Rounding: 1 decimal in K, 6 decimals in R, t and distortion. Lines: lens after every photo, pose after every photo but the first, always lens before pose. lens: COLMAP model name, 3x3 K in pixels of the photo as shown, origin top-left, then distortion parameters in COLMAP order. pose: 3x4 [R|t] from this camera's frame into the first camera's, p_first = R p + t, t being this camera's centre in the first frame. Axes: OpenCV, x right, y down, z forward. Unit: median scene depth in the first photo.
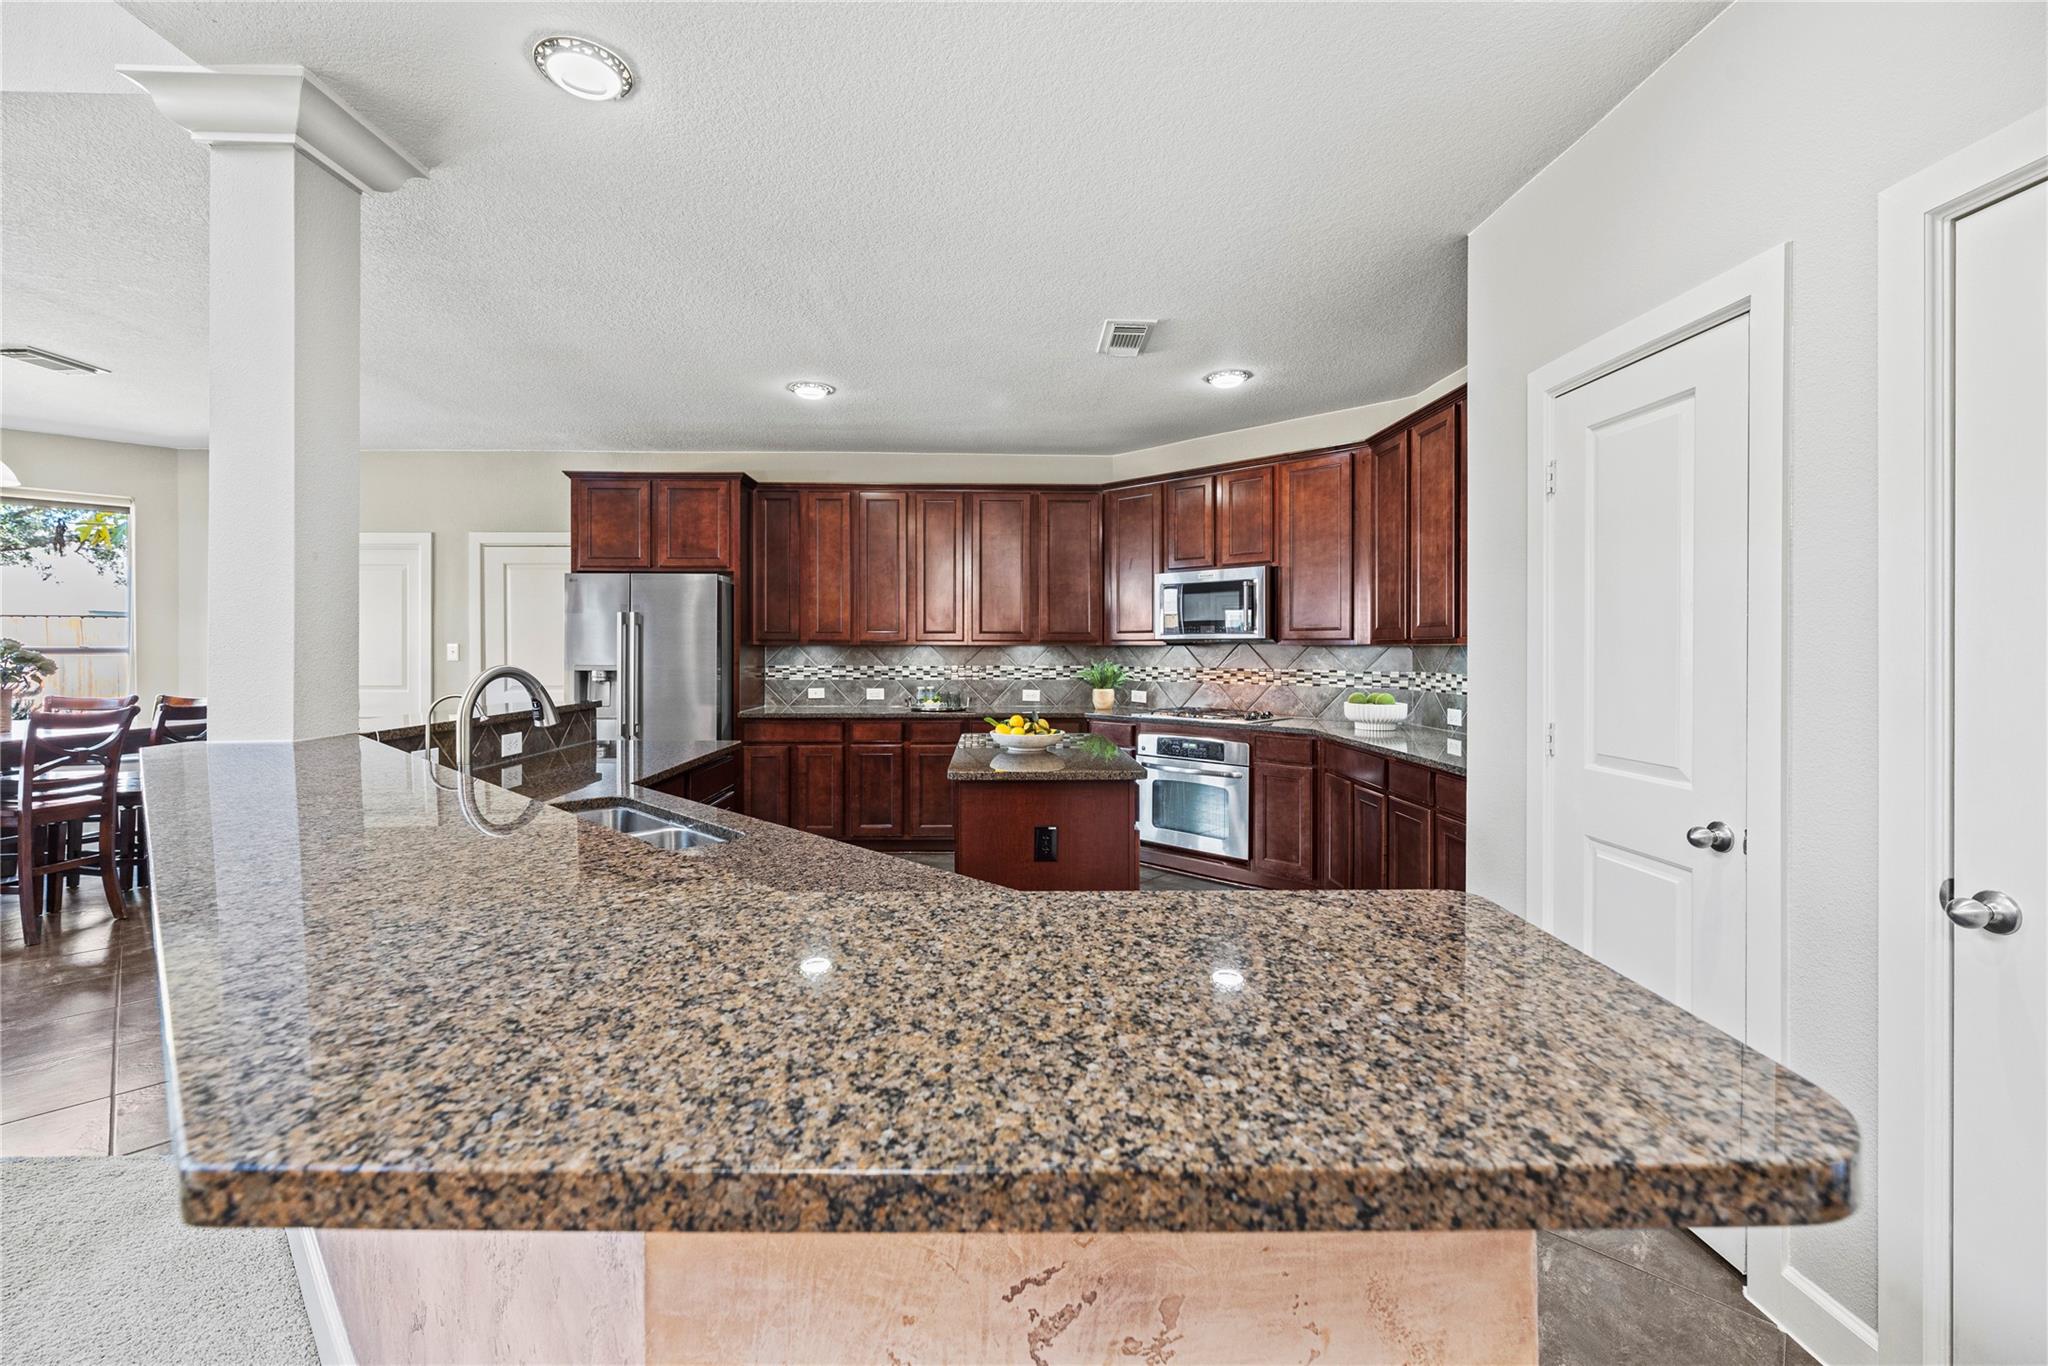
lens RADIAL K [[834.9, 0, 1026.3], [0, 834.9, 649.5], [0, 0, 1]] dist [0.000151, 0.000180]
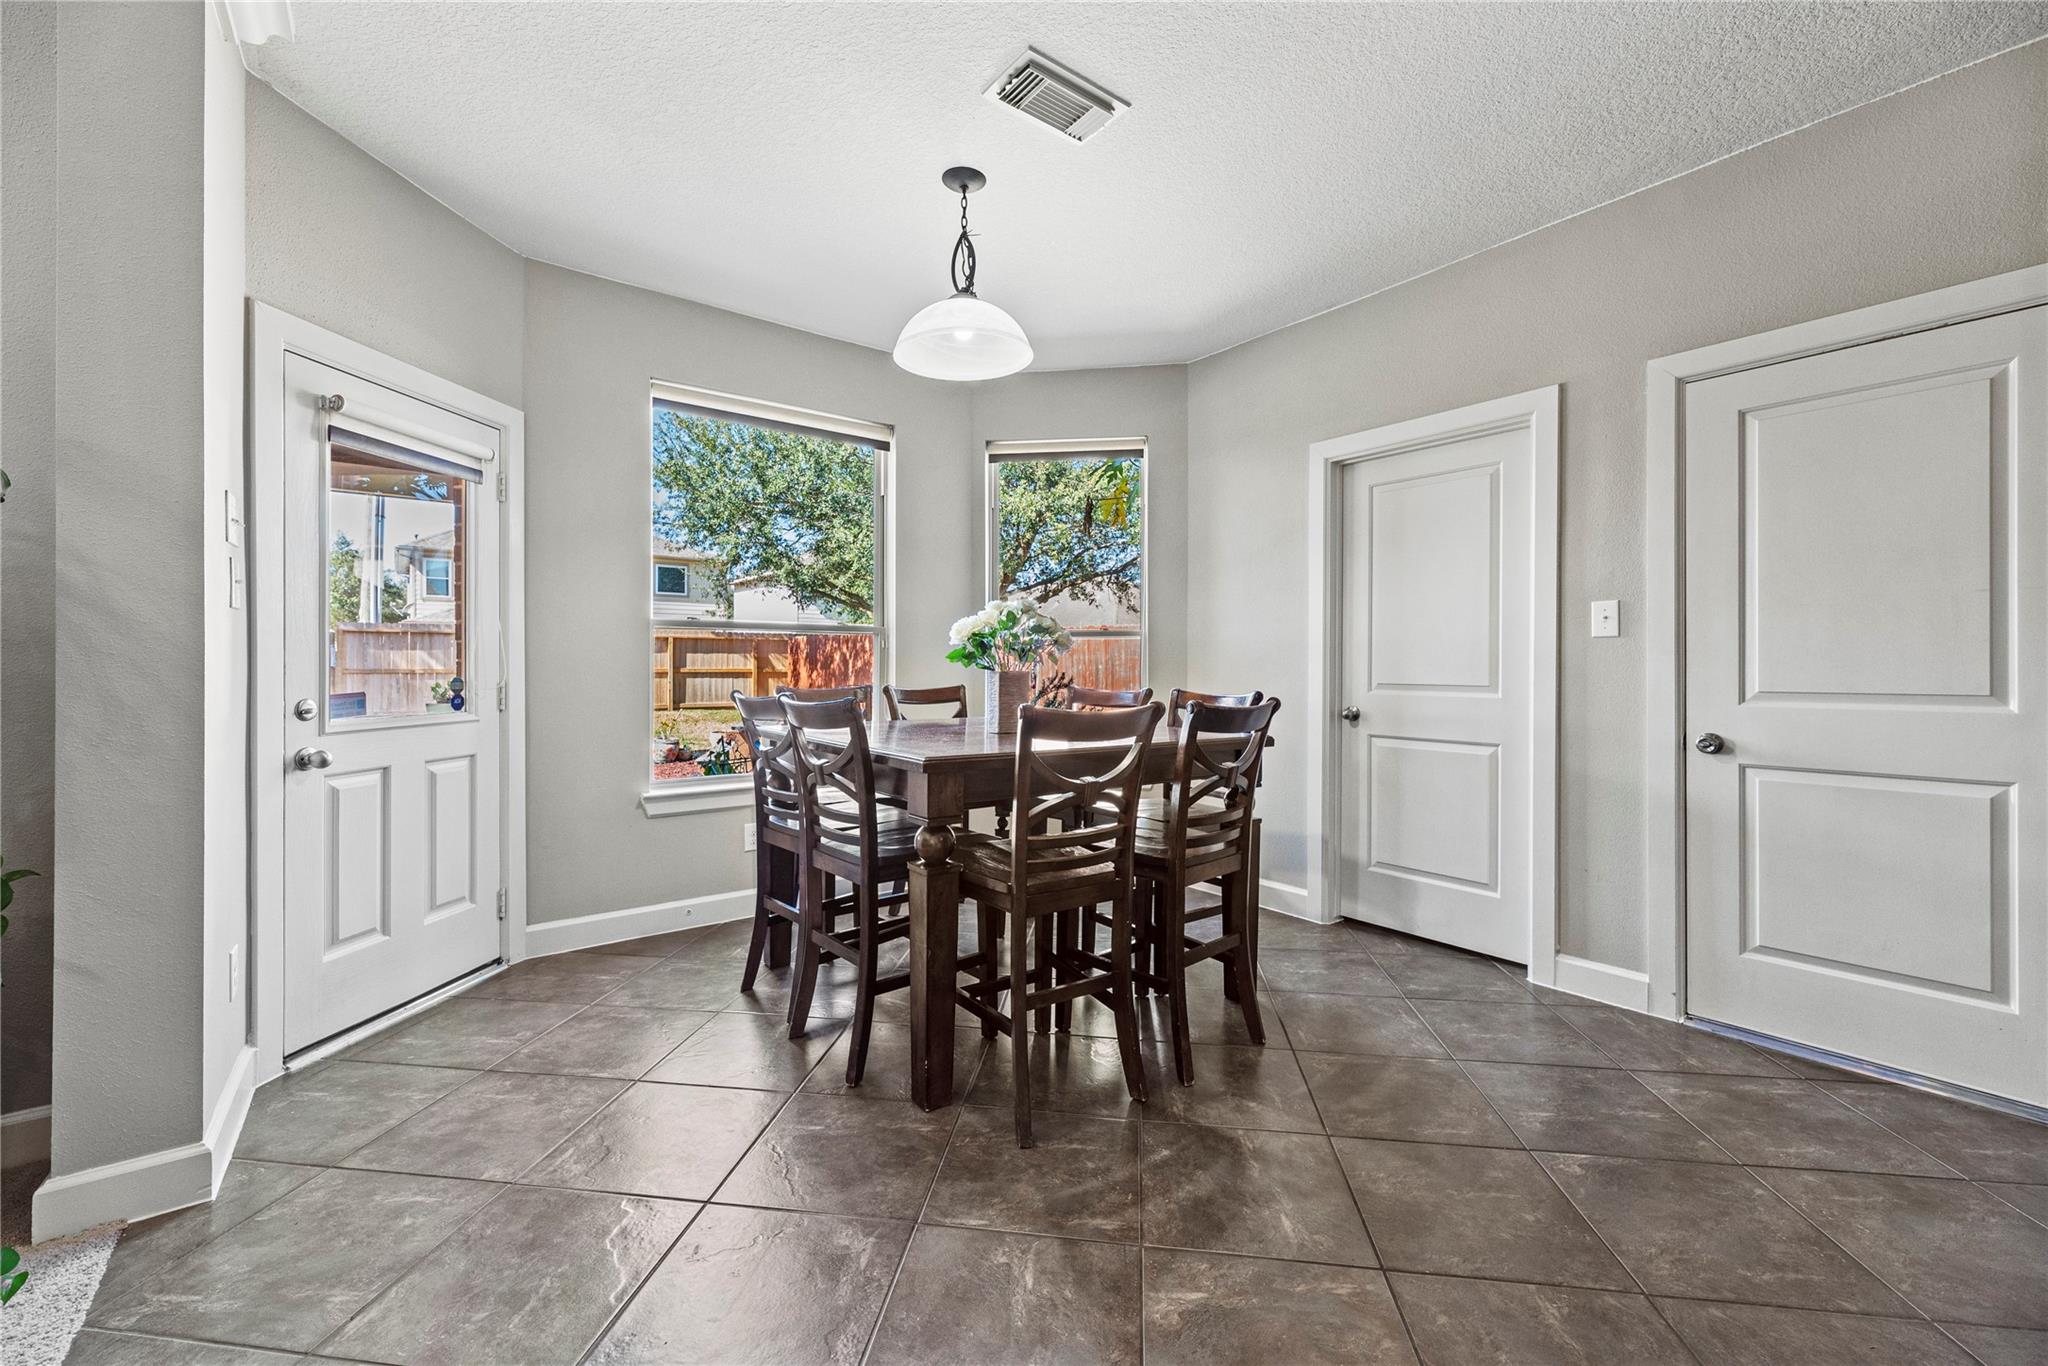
lens RADIAL K [[833.3, 0, 1040.8], [0, 833.3, 679.2], [0, 0, 1]] dist [0.014517, 0.000243]
pose [[0.596383, 0.014377, -0.802571, -0.500754], [-0.004496, 0.999884, 0.014571, 0.033217], [0.802688, -0.005082, 0.596378, 0.455435]]
